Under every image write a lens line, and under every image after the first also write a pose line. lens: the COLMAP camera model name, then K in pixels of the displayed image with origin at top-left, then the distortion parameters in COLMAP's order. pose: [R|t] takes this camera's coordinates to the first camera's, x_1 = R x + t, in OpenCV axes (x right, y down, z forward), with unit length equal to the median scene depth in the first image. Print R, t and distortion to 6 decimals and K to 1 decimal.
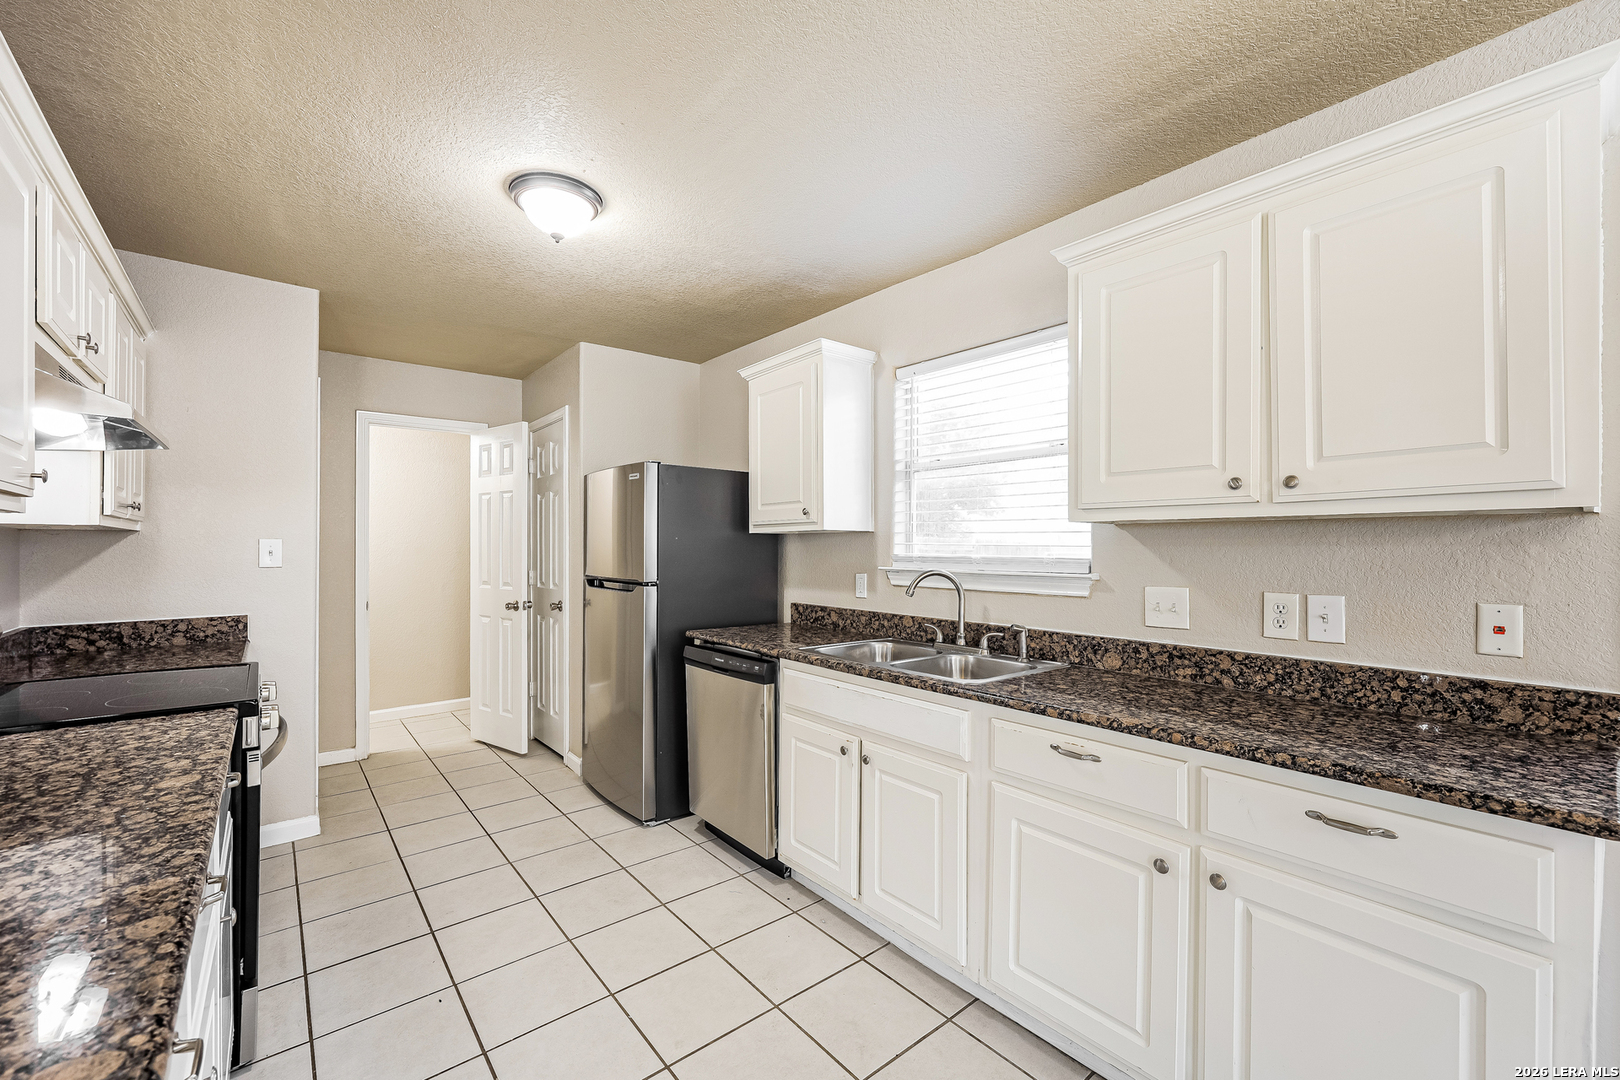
lens RADIAL K [[649.6, 0, 805.5], [0, 649.6, 551.0], [0, 0, 1]] dist [0.002374, 0.000393]
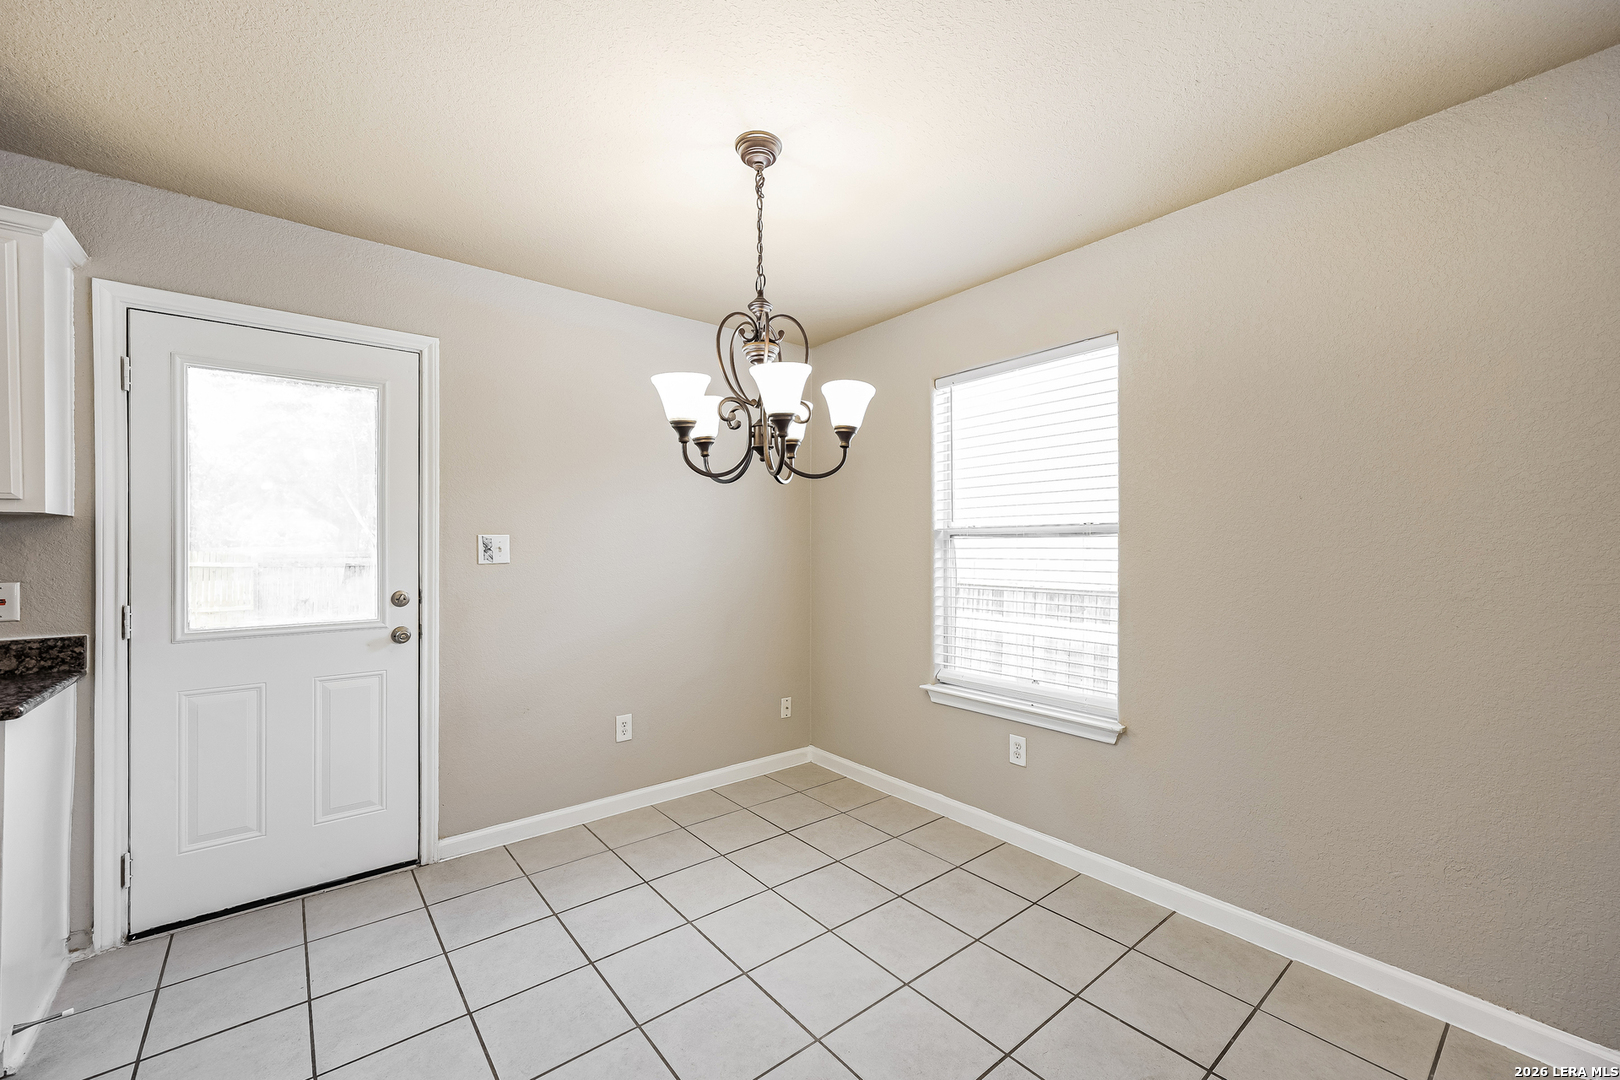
lens RADIAL K [[649.6, 0, 806.5], [0, 649.6, 542.0], [0, 0, 1]] dist [0.002374, 0.000393]
pose [[0.008165, -0.002088, 0.999964, -0.142283], [0.003401, 0.999992, 0.002060, 0.001507], [-0.999961, 0.003384, 0.008172, -0.378393]]
